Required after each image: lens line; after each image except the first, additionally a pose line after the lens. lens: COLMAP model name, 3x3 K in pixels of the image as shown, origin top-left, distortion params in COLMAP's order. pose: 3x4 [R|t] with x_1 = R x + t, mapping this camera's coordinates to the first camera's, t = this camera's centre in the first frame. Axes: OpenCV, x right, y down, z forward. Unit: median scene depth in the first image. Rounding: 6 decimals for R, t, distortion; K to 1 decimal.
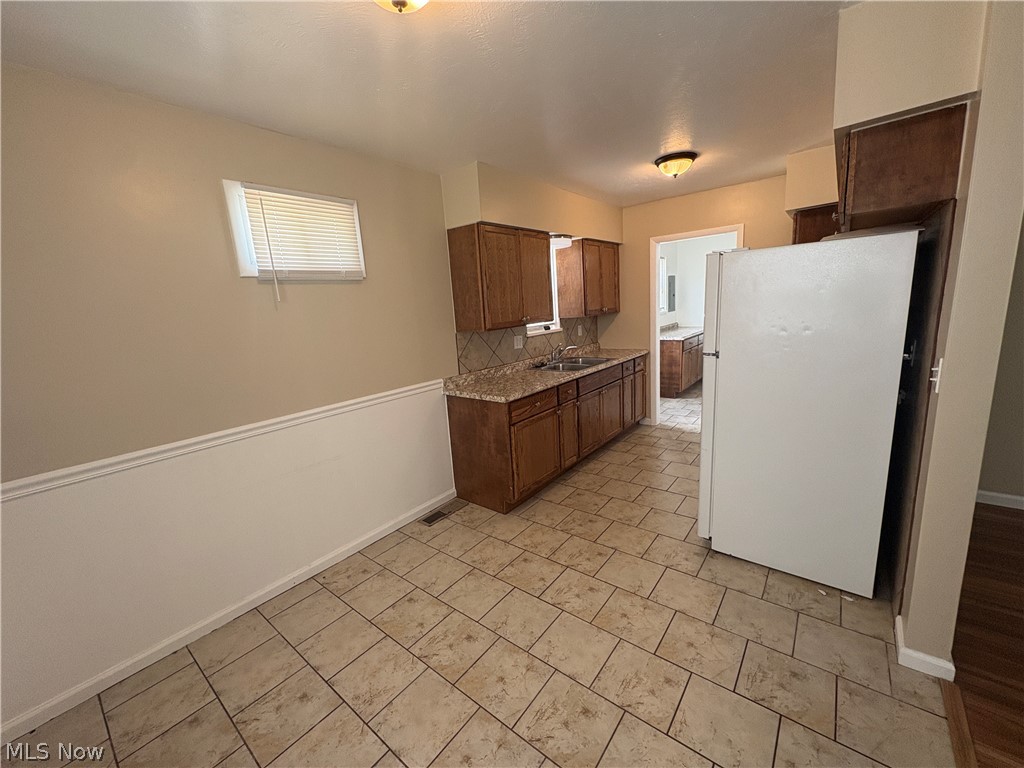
lens RADIAL K [[409.6, 0, 510.1], [0, 409.6, 380.0], [0, 0, 1]] dist [-0.000039, 0.000018]
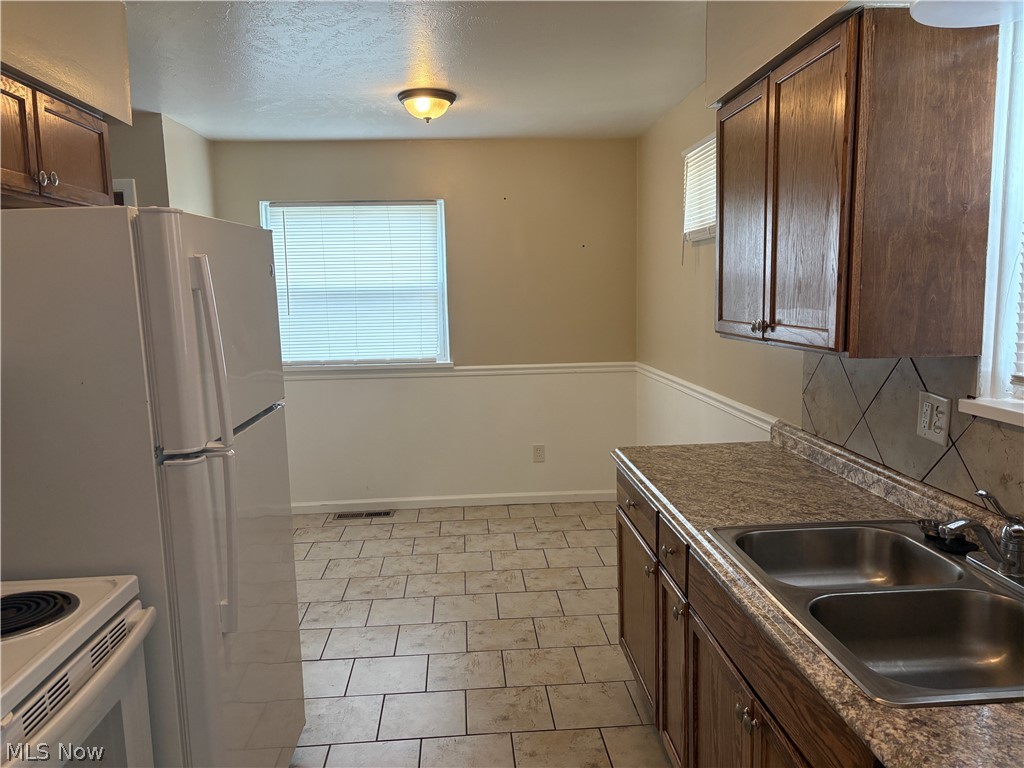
lens RADIAL K [[775.4, 0, 512.0], [0, 775.4, 384.0], [0, 0, 1]] dist [0.052141, -0.047053]
pose [[-0.732932, 0.167798, -0.659283, 1.155591], [-0.052330, 0.952327, 0.300559, -0.522944], [0.678286, 0.254789, -0.689210, 2.383322]]
